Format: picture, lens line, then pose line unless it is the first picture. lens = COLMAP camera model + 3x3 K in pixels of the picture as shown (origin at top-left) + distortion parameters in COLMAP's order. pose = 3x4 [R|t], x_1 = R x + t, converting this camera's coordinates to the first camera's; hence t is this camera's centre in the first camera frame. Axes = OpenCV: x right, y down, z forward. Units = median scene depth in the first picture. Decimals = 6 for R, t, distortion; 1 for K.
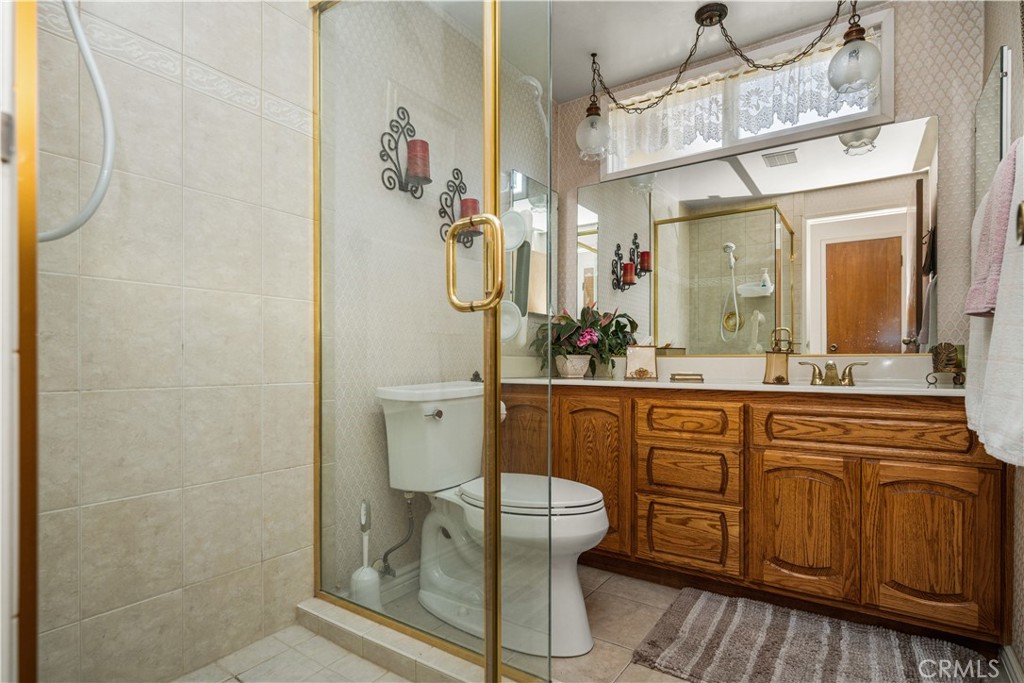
lens RADIAL K [[506.5, 0, 514.5], [0, 506.5, 365.5], [0, 0, 1]] dist [-0.000413, -0.000019]
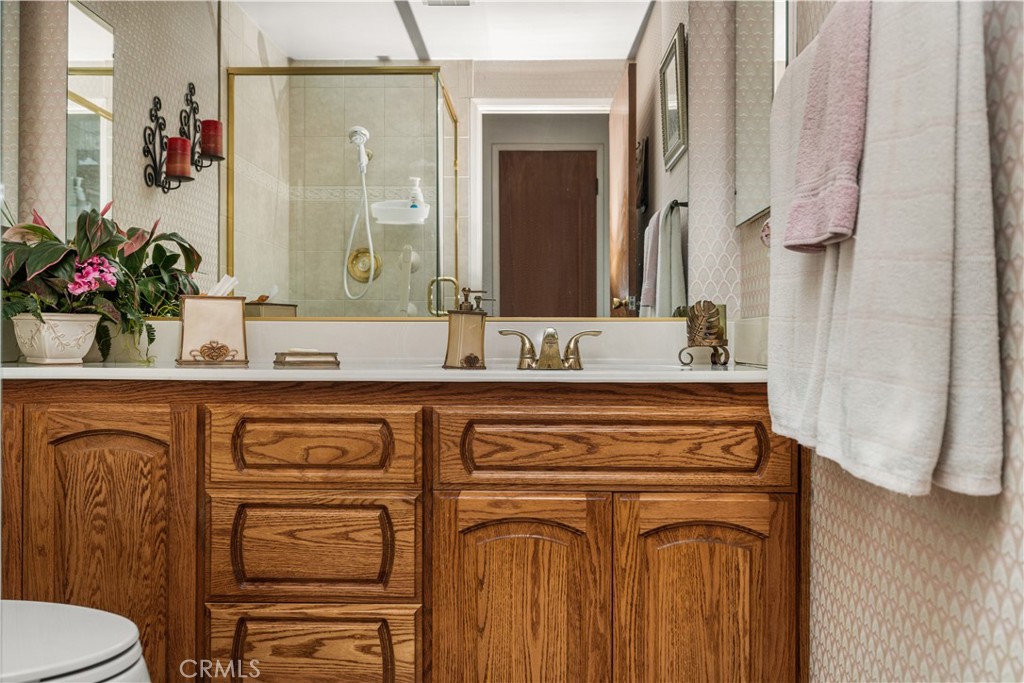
lens RADIAL K [[884.6, 0, 512.0], [0, 884.6, 341.5], [0, 0, 1]] dist [0.001283, -0.000953]
pose [[0.827984, 0.002804, 0.560745, 0.013345], [-0.001448, 0.999995, -0.002863, 0.009780], [-0.560750, 0.001559, 0.827984, 0.181212]]
